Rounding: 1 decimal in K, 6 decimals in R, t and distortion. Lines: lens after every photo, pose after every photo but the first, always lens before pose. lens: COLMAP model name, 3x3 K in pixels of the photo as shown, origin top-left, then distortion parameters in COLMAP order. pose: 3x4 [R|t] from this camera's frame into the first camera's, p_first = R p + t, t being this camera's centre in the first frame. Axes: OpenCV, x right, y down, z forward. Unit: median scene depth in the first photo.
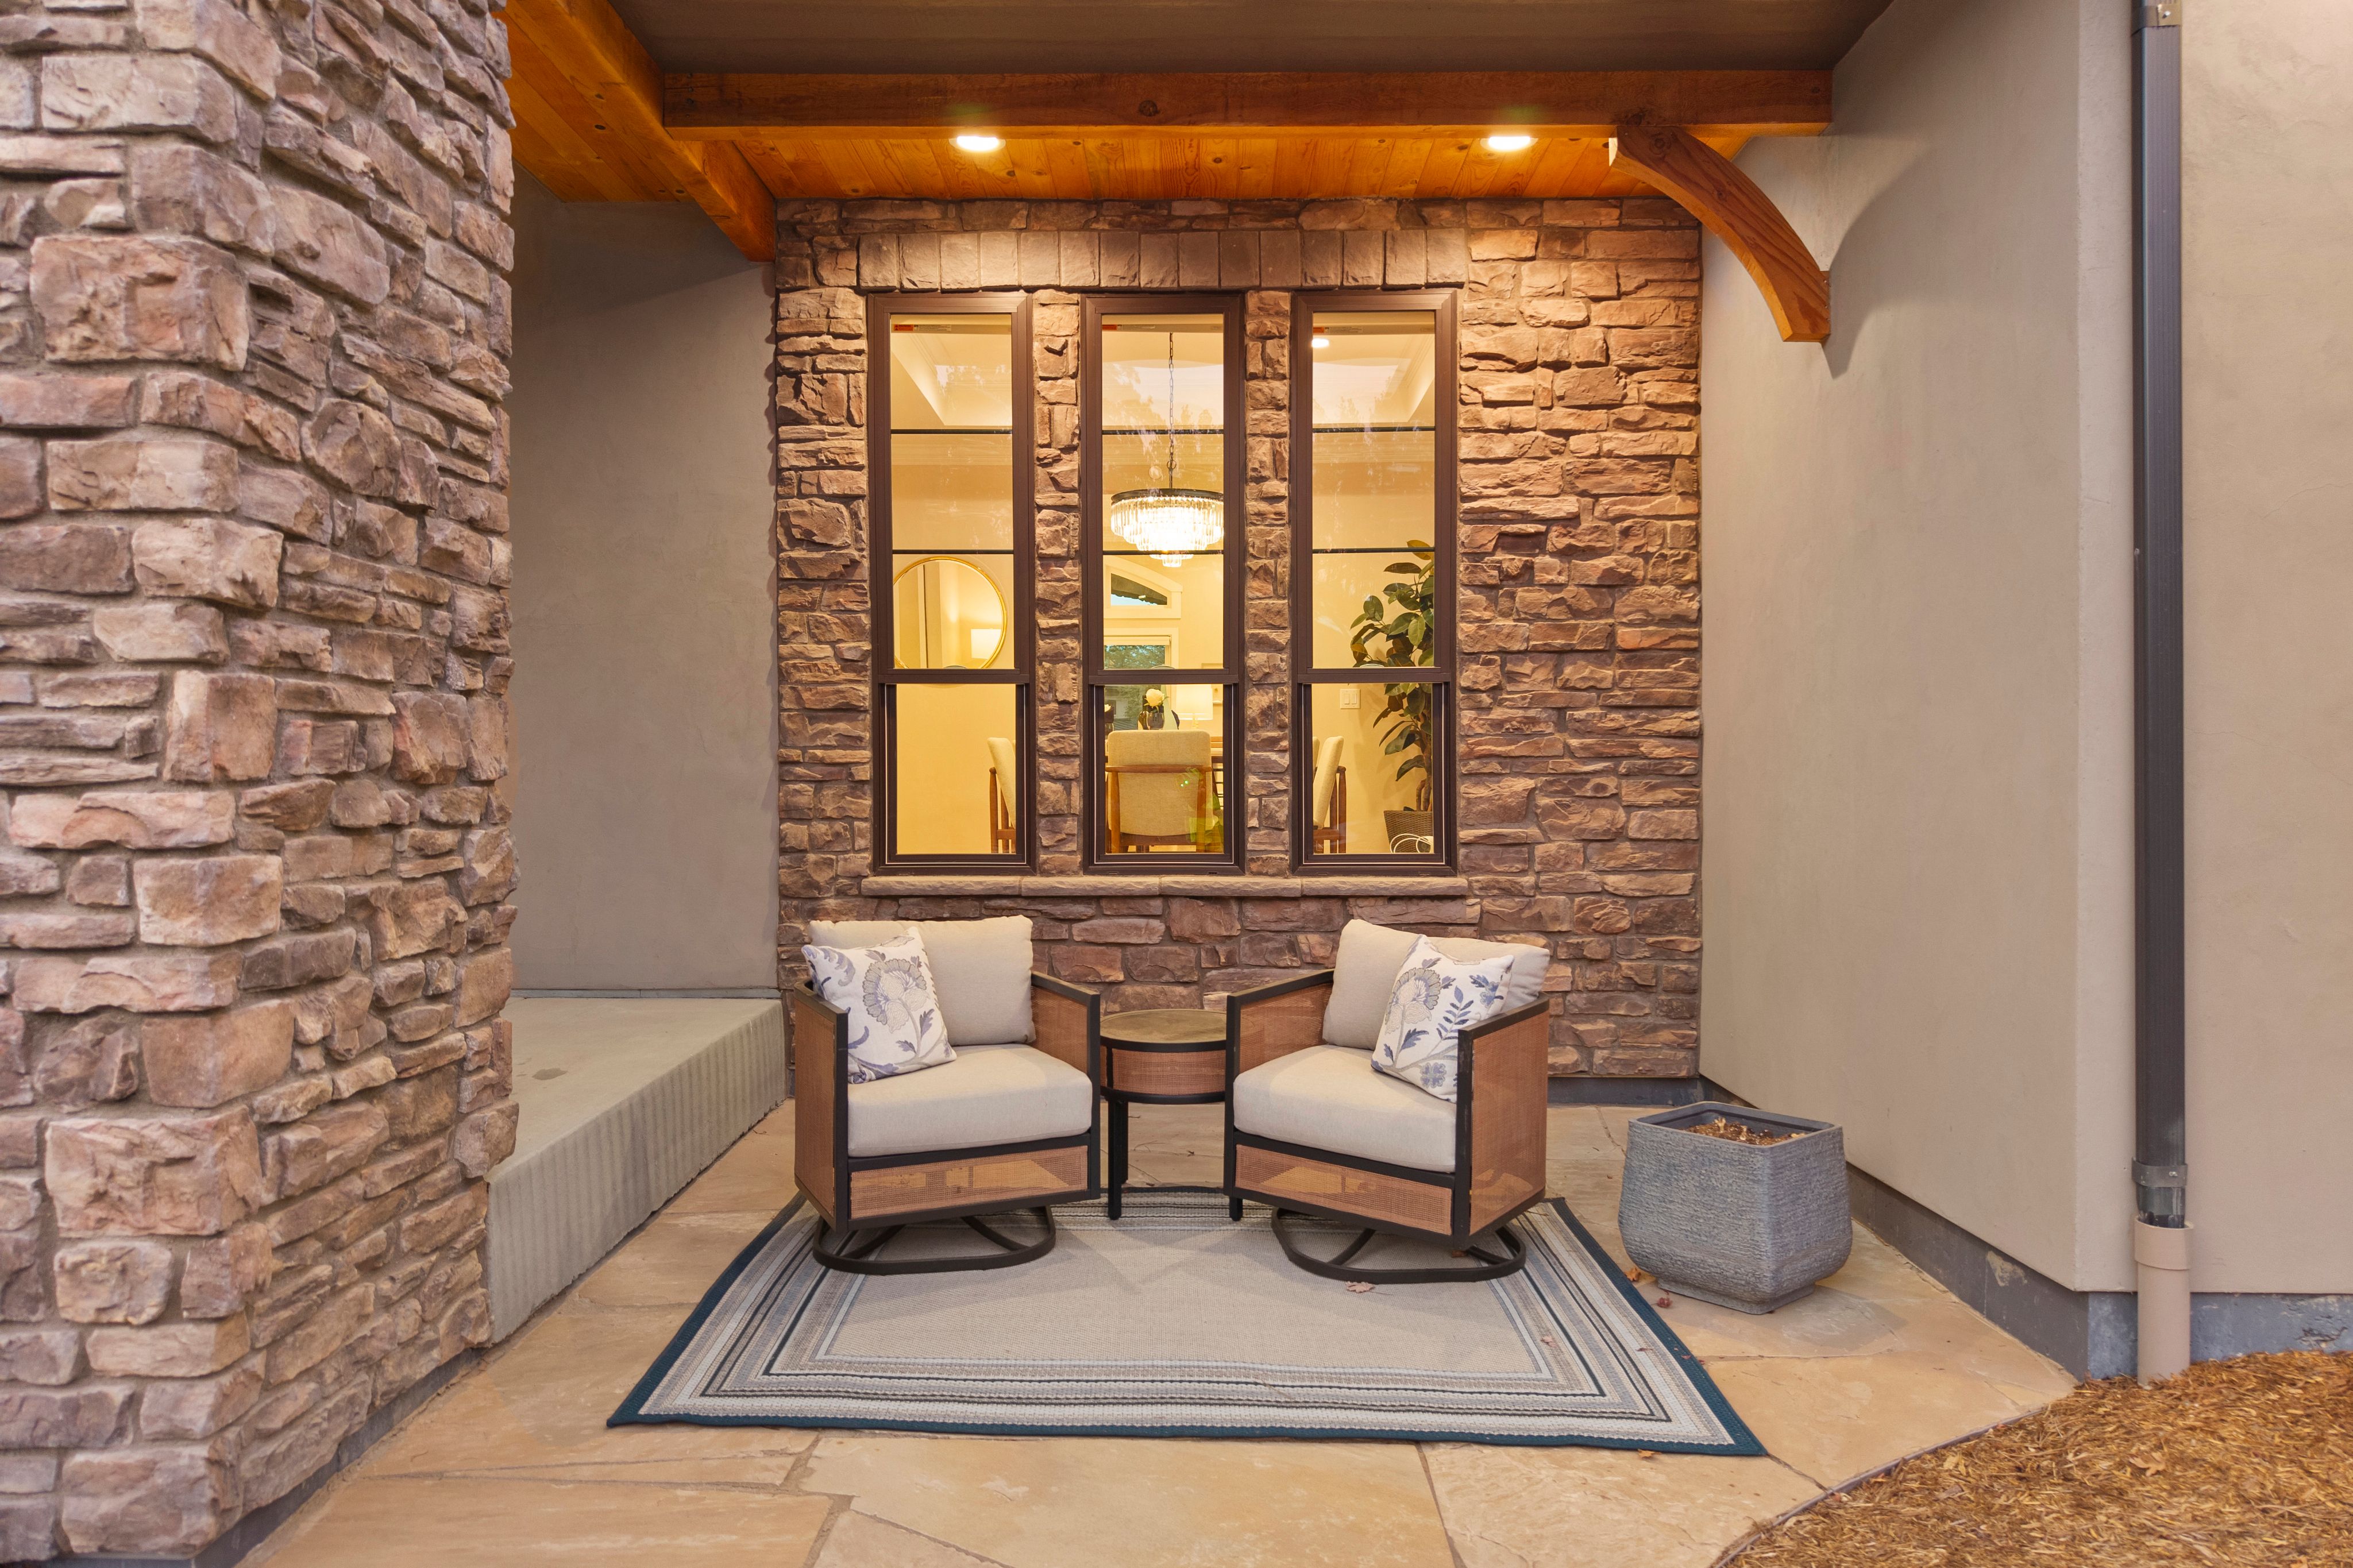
lens RADIAL K [[1619.2, 0, 1176.5], [0, 1619.2, 784.0], [0, 0, 1]] dist [0.078225, -0.092715]
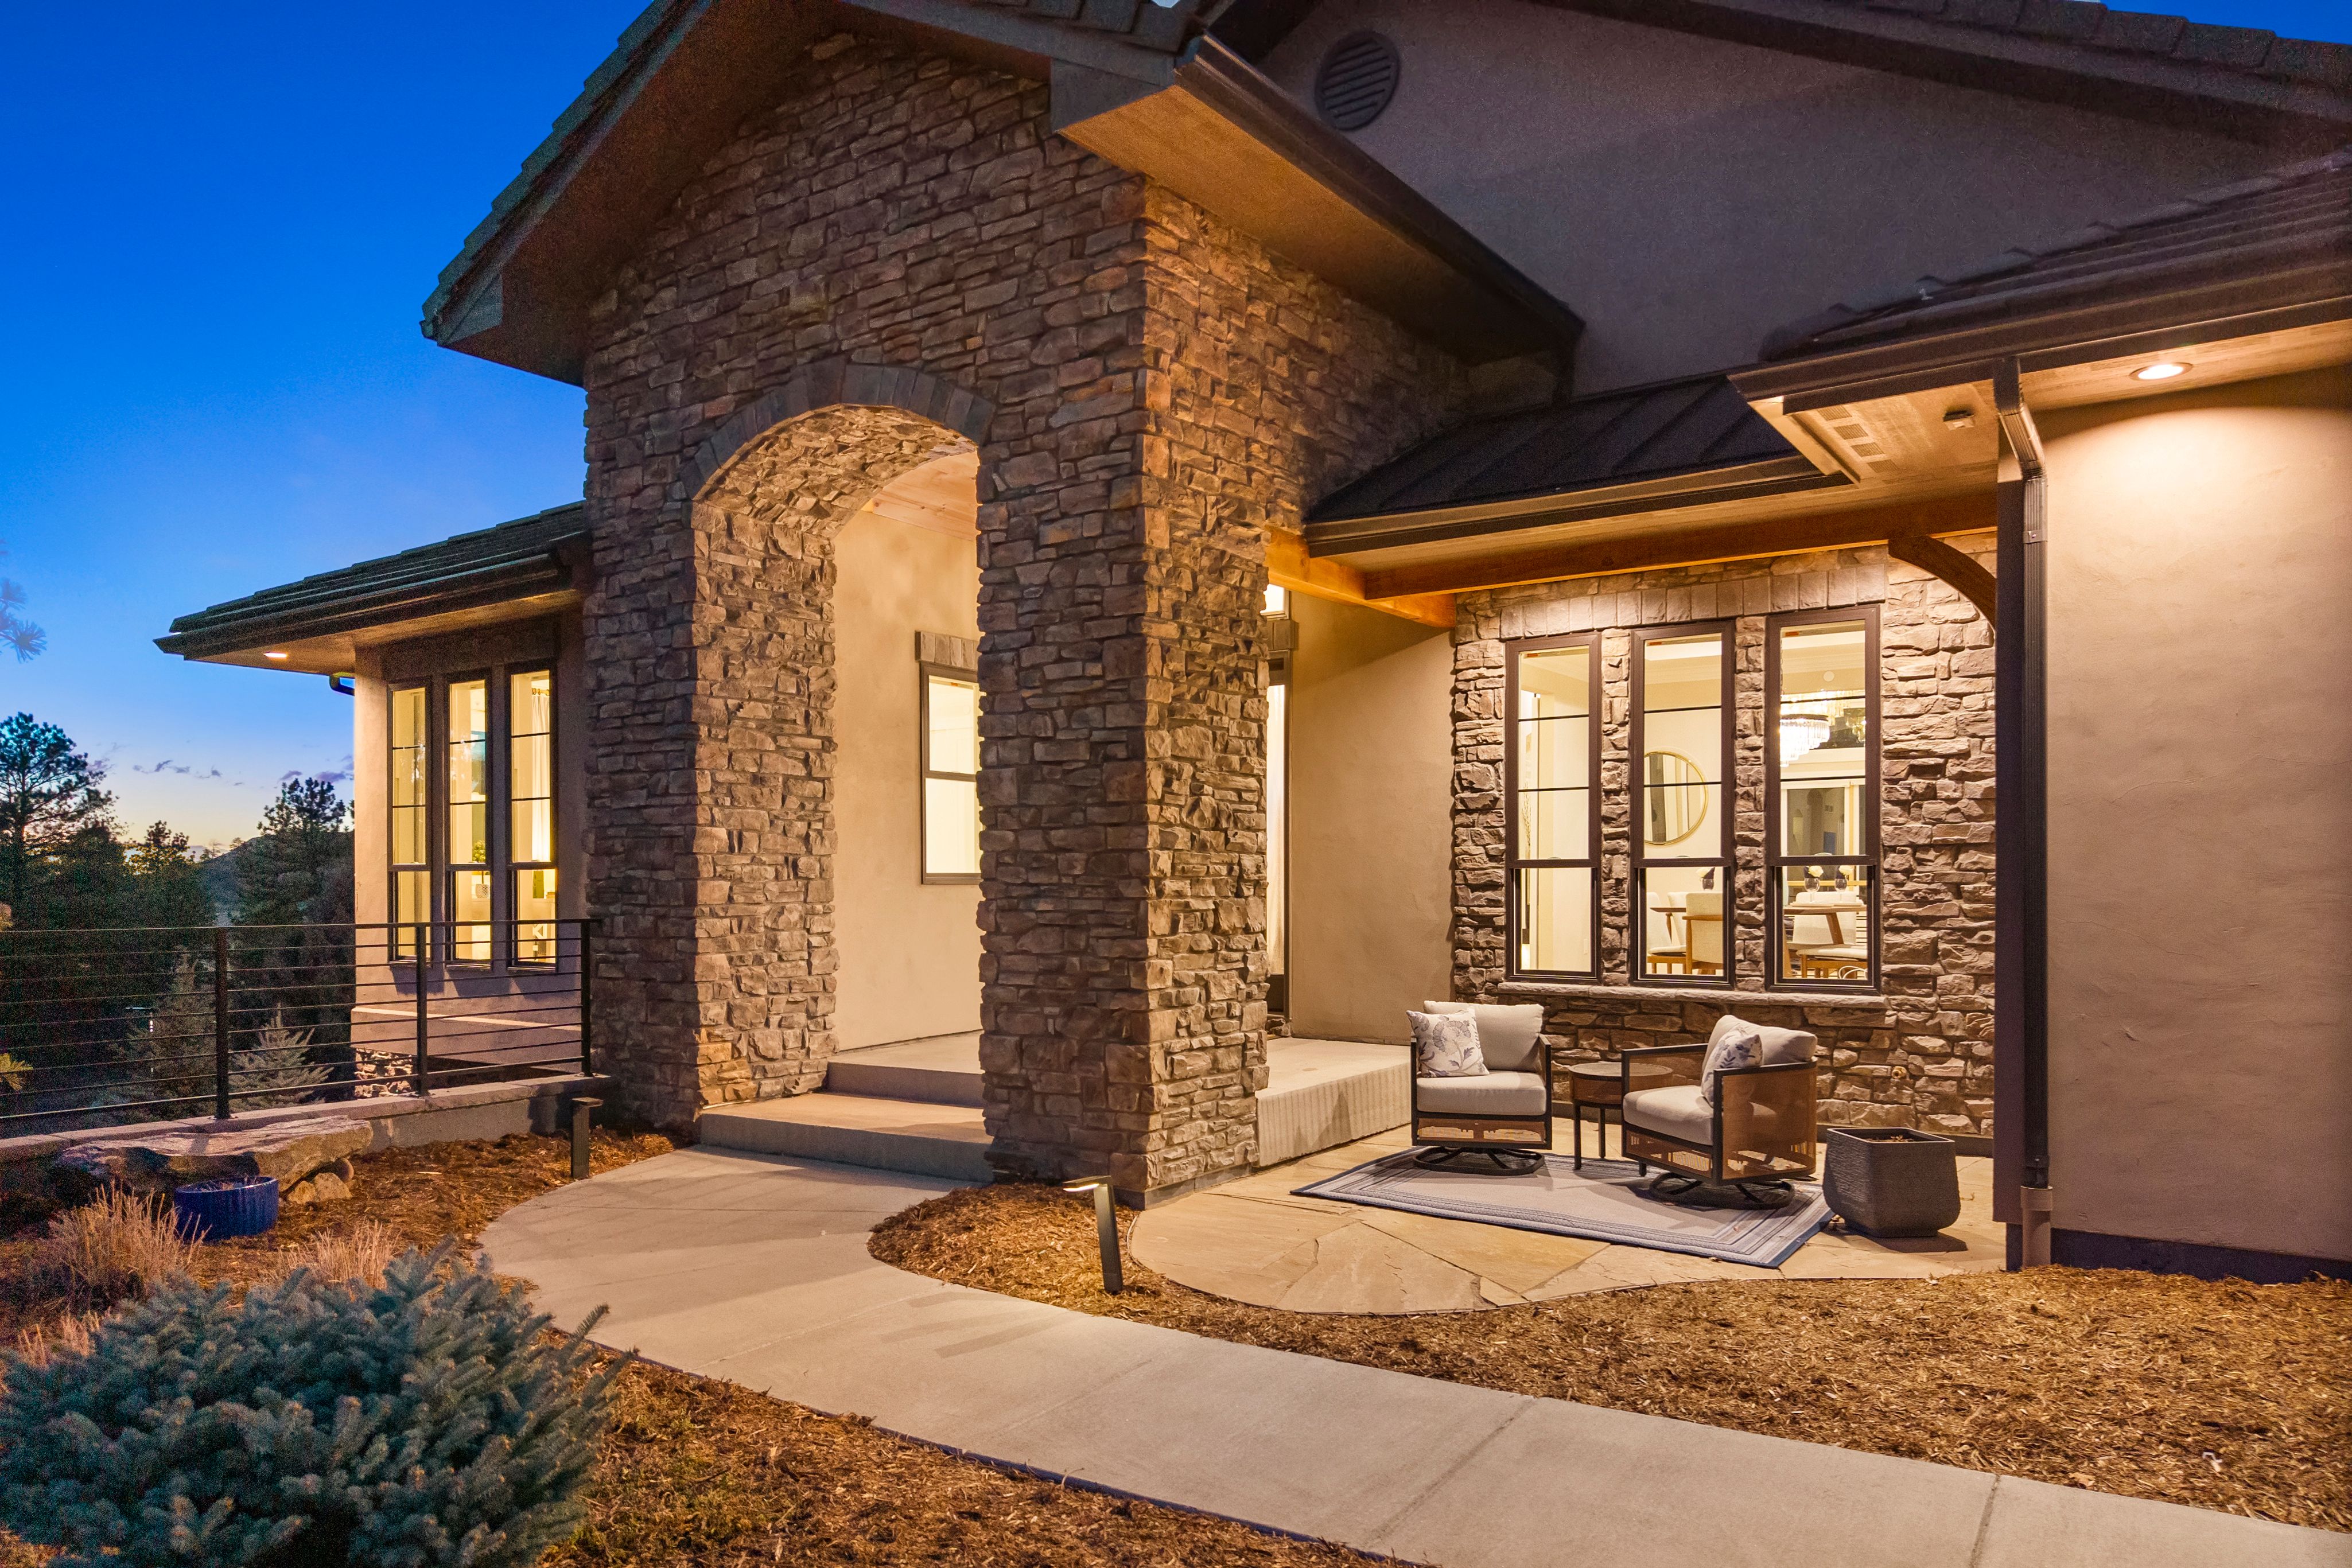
lens RADIAL K [[1618.6, 0, 1176.0], [0, 1618.6, 784.0], [0, 0, 1]] dist [0.078225, -0.092715]
pose [[0.838230, -0.035680, -0.544148, 0.451884], [-0.003421, 0.997493, -0.070676, -0.028785], [0.545306, 0.061104, 0.836007, -0.620175]]
